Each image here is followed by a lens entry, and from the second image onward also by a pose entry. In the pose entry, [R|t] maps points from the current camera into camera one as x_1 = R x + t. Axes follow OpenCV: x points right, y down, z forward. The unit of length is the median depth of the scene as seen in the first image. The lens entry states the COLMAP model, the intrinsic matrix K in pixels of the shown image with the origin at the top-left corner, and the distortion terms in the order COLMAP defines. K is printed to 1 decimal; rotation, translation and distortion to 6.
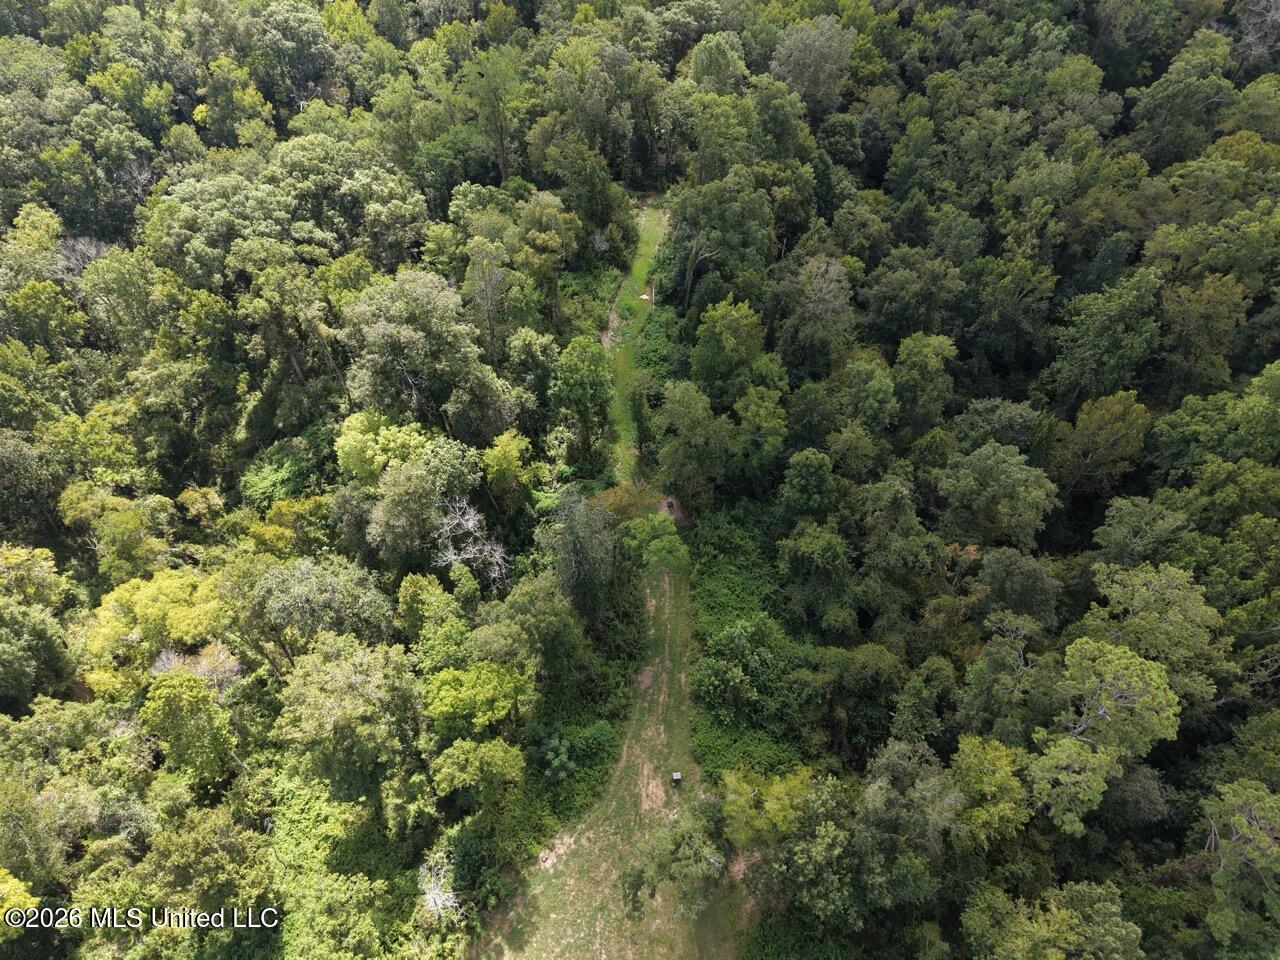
lens RADIAL K [[891.4, 0, 640.0], [0, 891.4, 480.0], [0, 0, 1]] dist [0.043696, -0.000758]
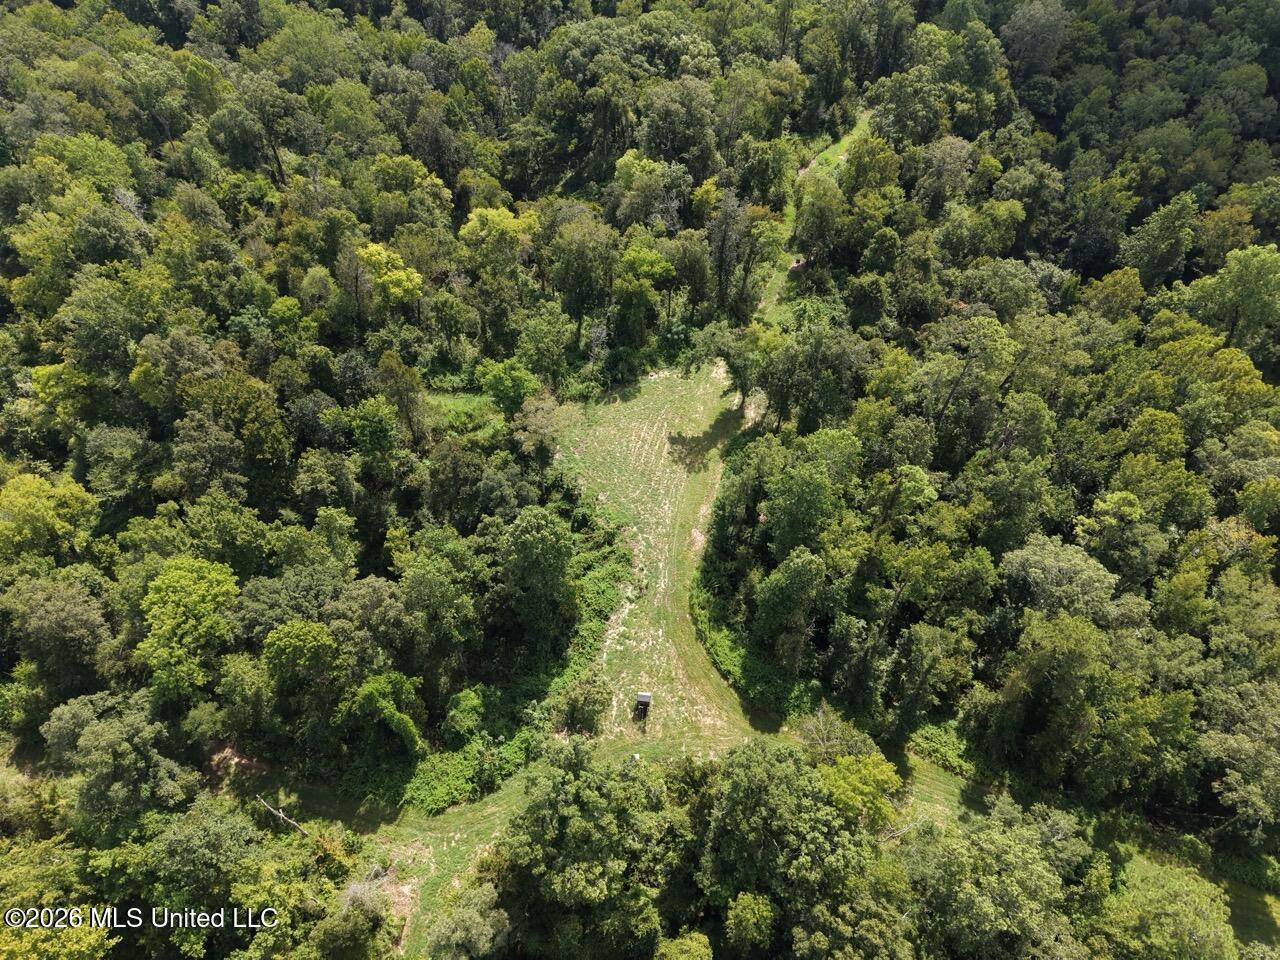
lens RADIAL K [[891.4, 0, 640.0], [0, 891.4, 480.0], [0, 0, 1]] dist [0.043696, -0.000758]
pose [[0.915588, 0.319798, -0.243779, 0.245755], [-0.321074, 0.946384, 0.035608, 0.363920], [0.242096, 0.045669, 0.969177, -0.484814]]
